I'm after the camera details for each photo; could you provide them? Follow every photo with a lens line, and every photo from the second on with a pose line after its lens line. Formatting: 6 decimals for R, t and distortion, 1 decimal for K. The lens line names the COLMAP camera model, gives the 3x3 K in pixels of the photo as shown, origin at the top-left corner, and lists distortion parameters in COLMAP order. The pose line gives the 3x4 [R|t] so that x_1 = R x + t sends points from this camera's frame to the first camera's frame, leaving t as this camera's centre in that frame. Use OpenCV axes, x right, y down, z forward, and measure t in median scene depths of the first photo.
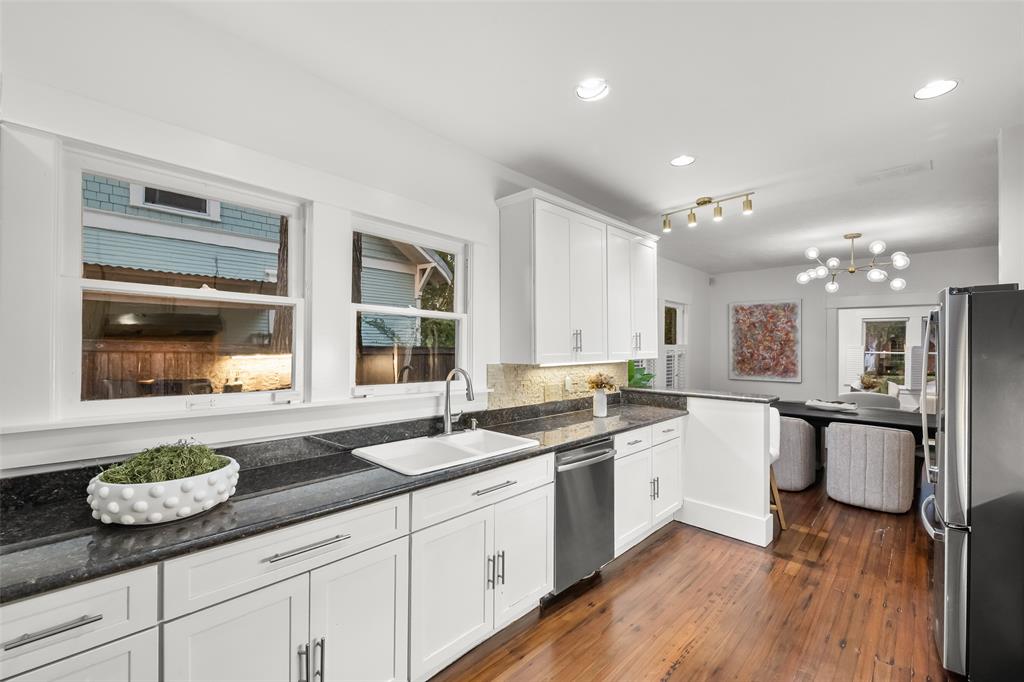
lens RADIAL K [[433.1, 0, 515.8], [0, 433.1, 344.4], [0, 0, 1]] dist [0.000081, -0.000275]
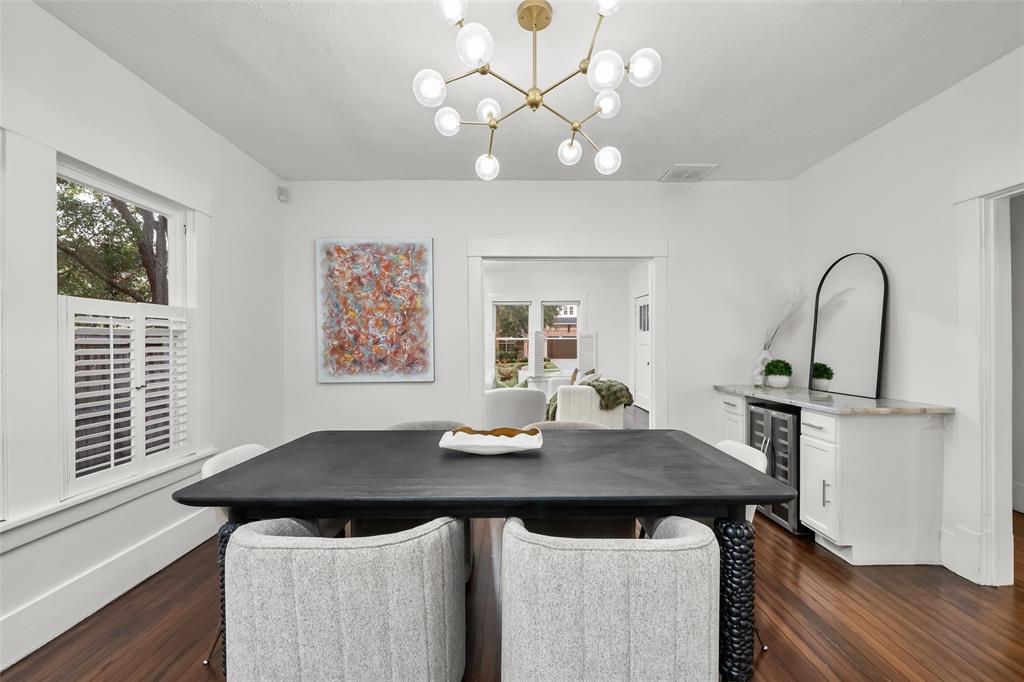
lens RADIAL K [[424.9, 0, 512.0], [0, 424.9, 341.0], [0, 0, 1]] dist [-0.002023, -0.000259]
pose [[0.727375, -0.008517, 0.686187, 0.720304], [0.010738, 0.999942, 0.001029, 0.071845], [-0.686156, 0.006620, 0.727424, 1.072348]]
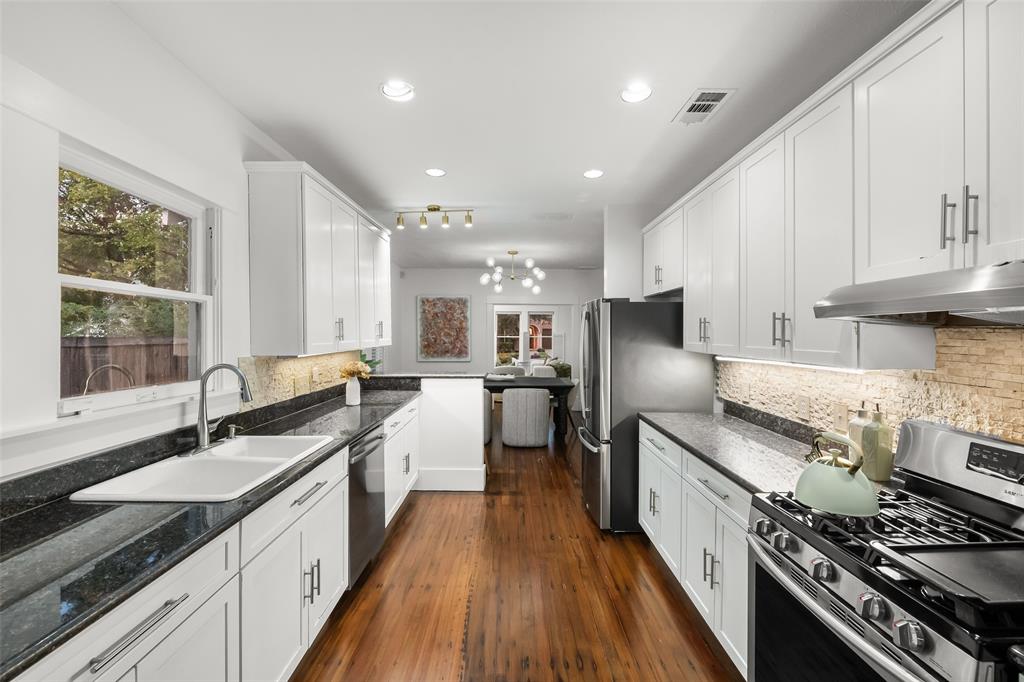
lens RADIAL K [[422.1, 0, 512.5], [0, 422.1, 334.3], [0, 0, 1]] dist [-0.002489, -0.000318]
pose [[0.723608, -0.007985, 0.690165, -0.220268], [0.001798, 0.999952, 0.009683, -0.005676], [-0.690209, -0.005765, 0.723587, 0.044618]]
